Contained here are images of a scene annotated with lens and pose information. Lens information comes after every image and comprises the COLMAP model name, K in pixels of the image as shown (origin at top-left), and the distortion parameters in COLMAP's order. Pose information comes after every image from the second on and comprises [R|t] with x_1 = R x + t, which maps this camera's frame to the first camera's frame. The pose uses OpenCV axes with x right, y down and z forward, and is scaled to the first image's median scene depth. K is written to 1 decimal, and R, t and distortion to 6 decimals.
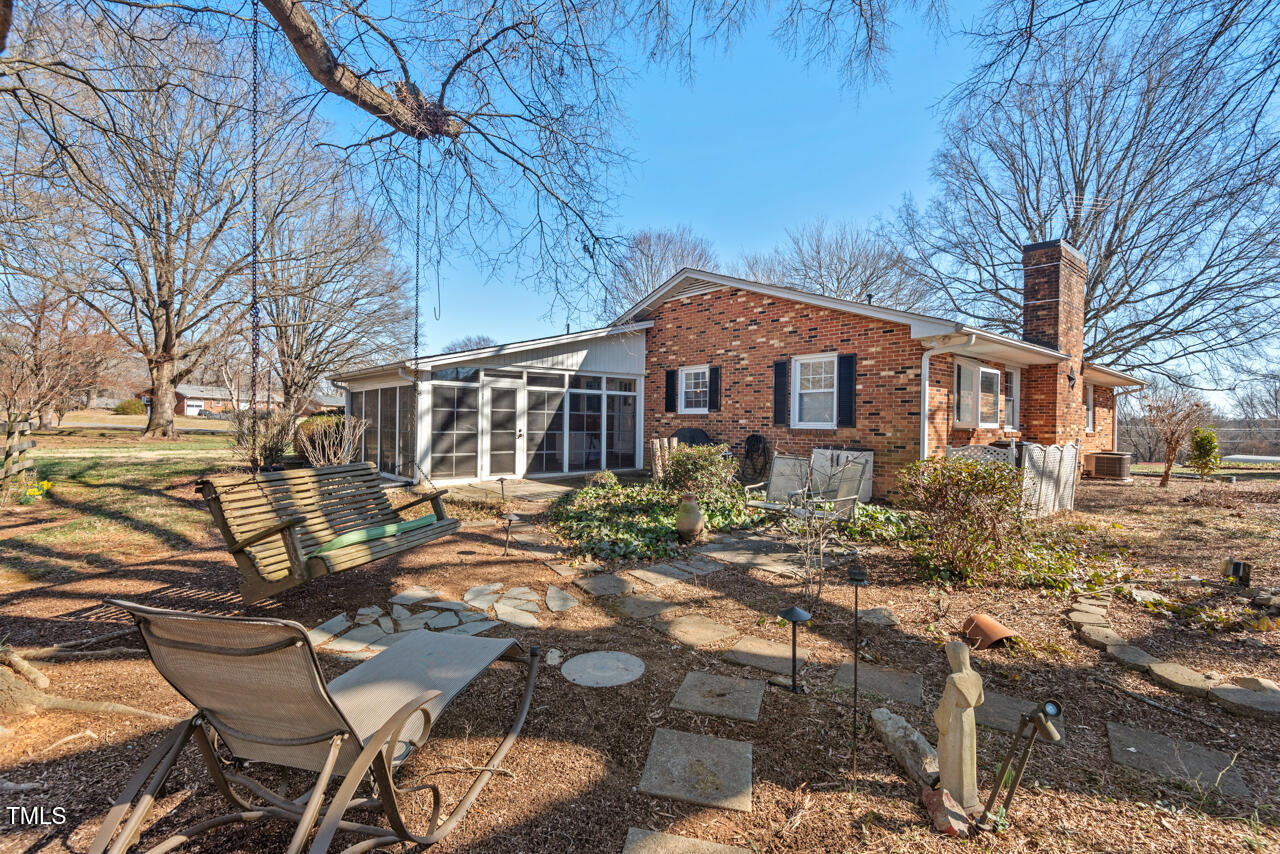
lens RADIAL K [[575.2, 0, 649.1], [0, 575.2, 419.4], [0, 0, 1]] dist [0.030420, -0.019951]
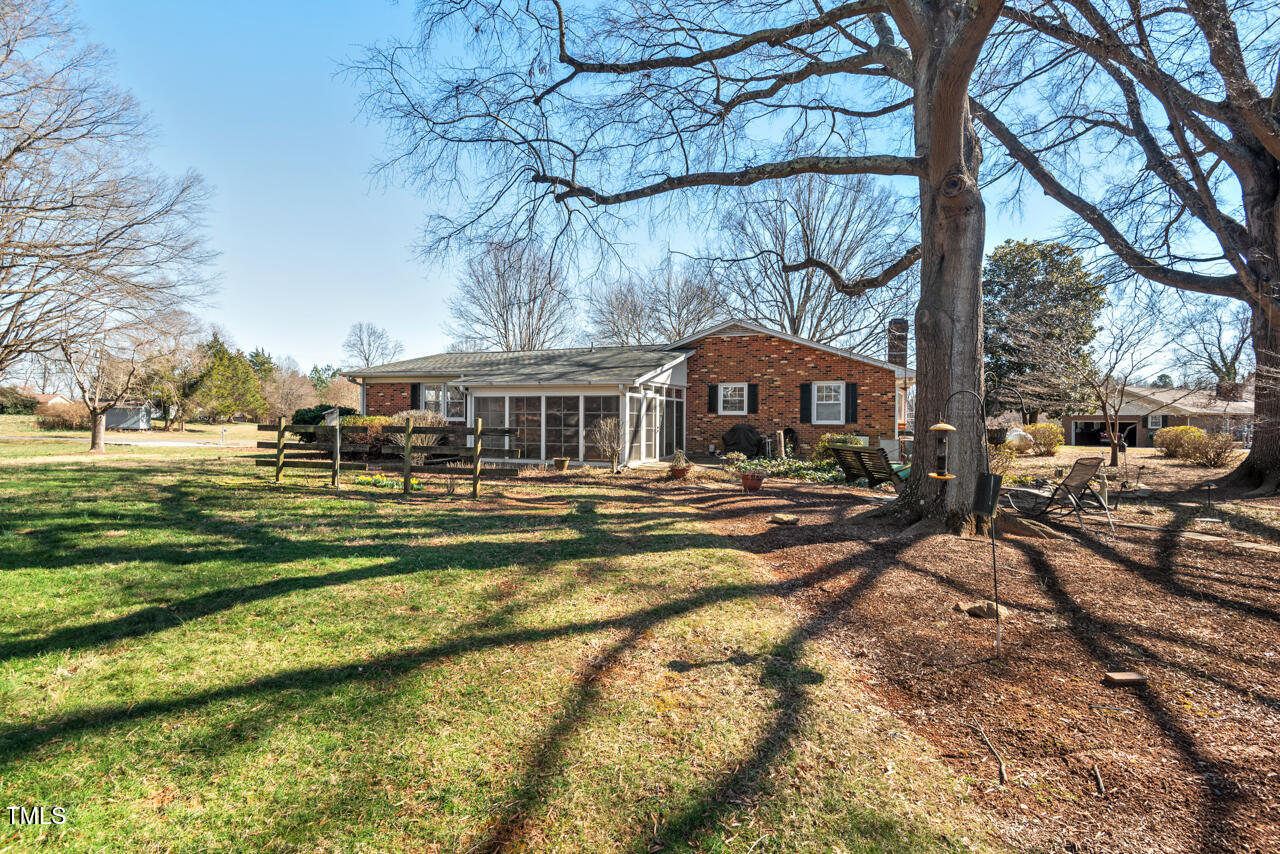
lens RADIAL K [[579.4, 0, 645.1], [0, 579.4, 415.5], [0, 0, 1]] dist [0.031710, -0.020930]
pose [[0.881022, -0.004515, 0.473054, -0.914774], [0.000707, 0.999966, 0.008225, -0.022124], [-0.473075, -0.006912, 0.880995, -0.246084]]
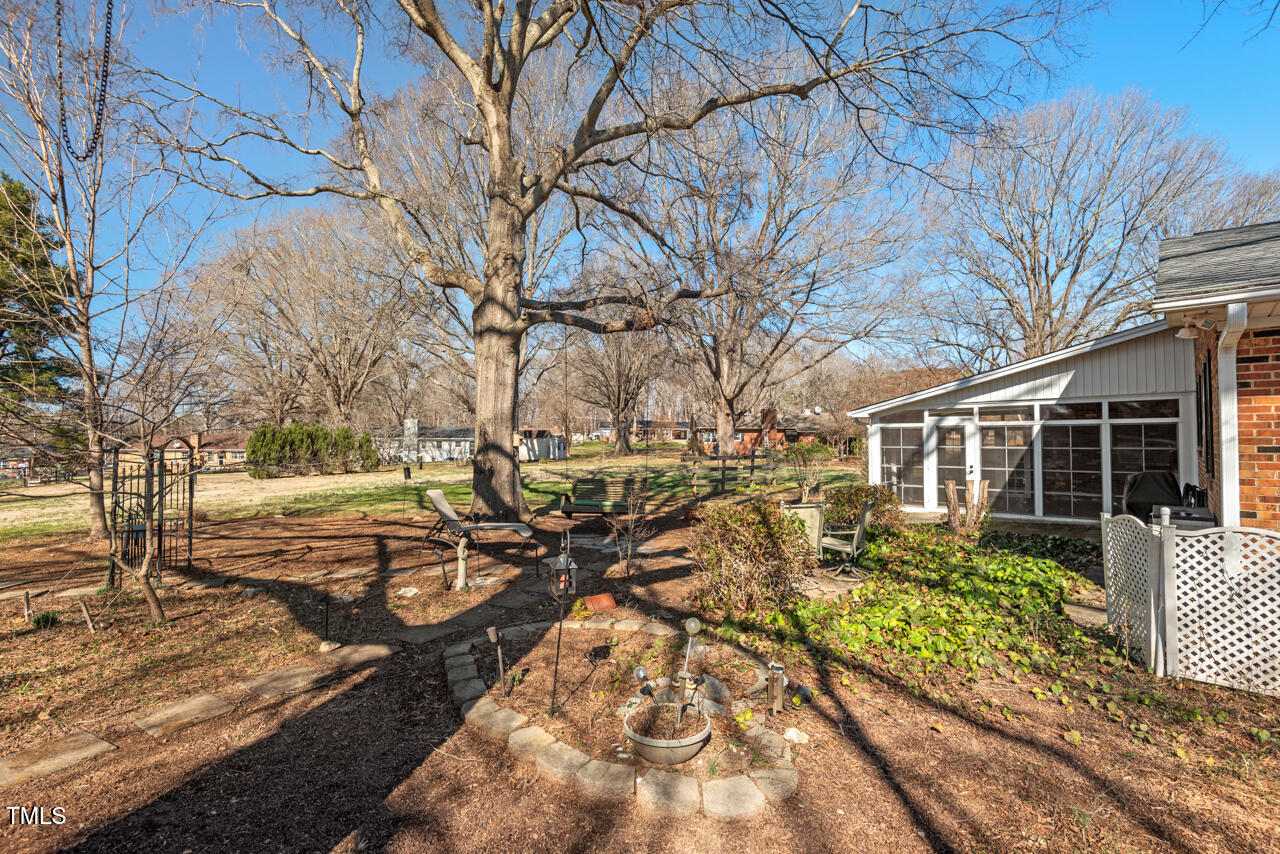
lens RADIAL K [[577.5, 0, 642.0], [0, 577.5, 420.6], [0, 0, 1]] dist [0.032049, -0.019707]
pose [[0.119857, -0.050384, -0.991512, 0.714074], [0.004933, 0.998729, -0.050154, -0.013399], [0.992779, 0.001120, 0.119953, 0.310079]]
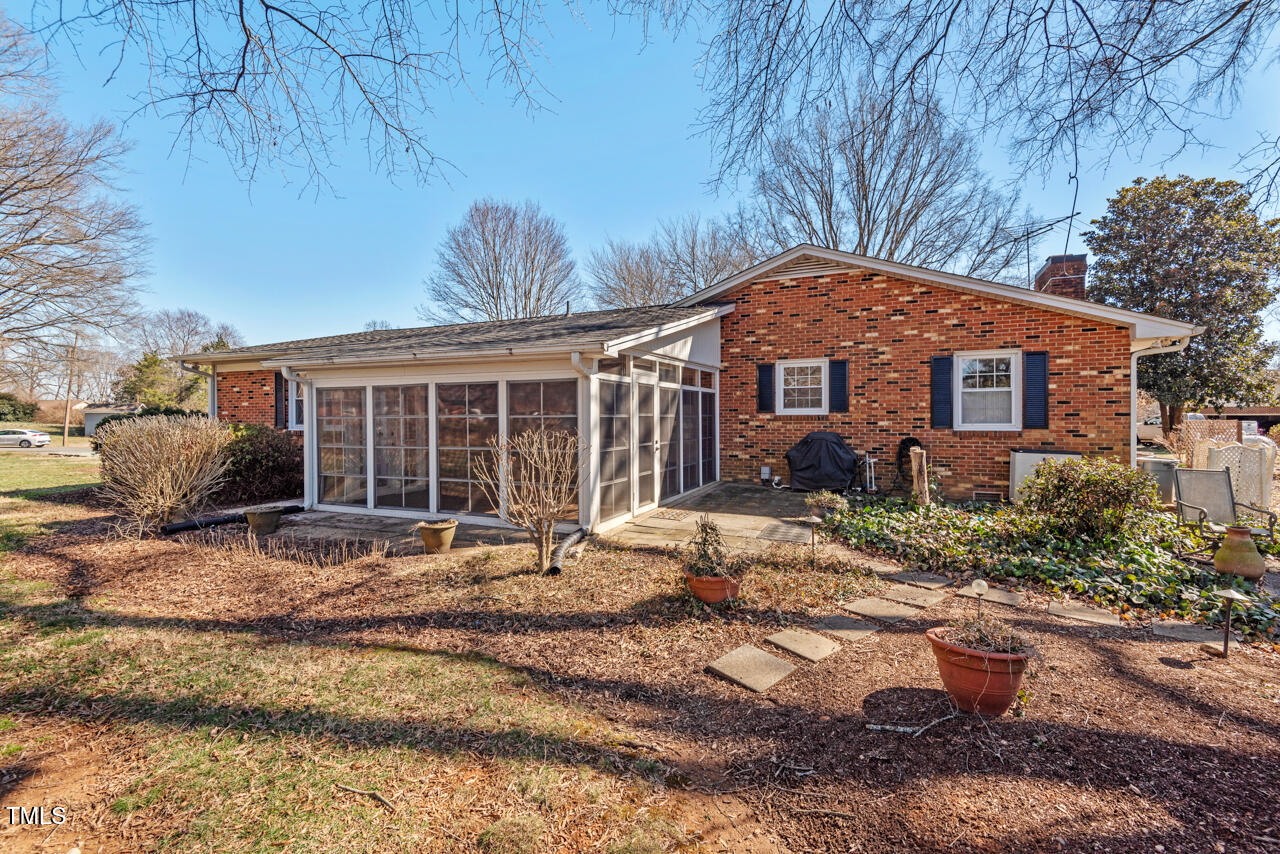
lens RADIAL K [[562.2, 0, 637.5], [0, 562.2, 420.1], [0, 0, 1]] dist [0.013807, -0.018112]
pose [[0.910586, -0.021027, 0.412784, -0.539270], [0.014037, 0.999702, 0.019961, -0.024036], [-0.413080, -0.012382, 0.910610, 0.362414]]
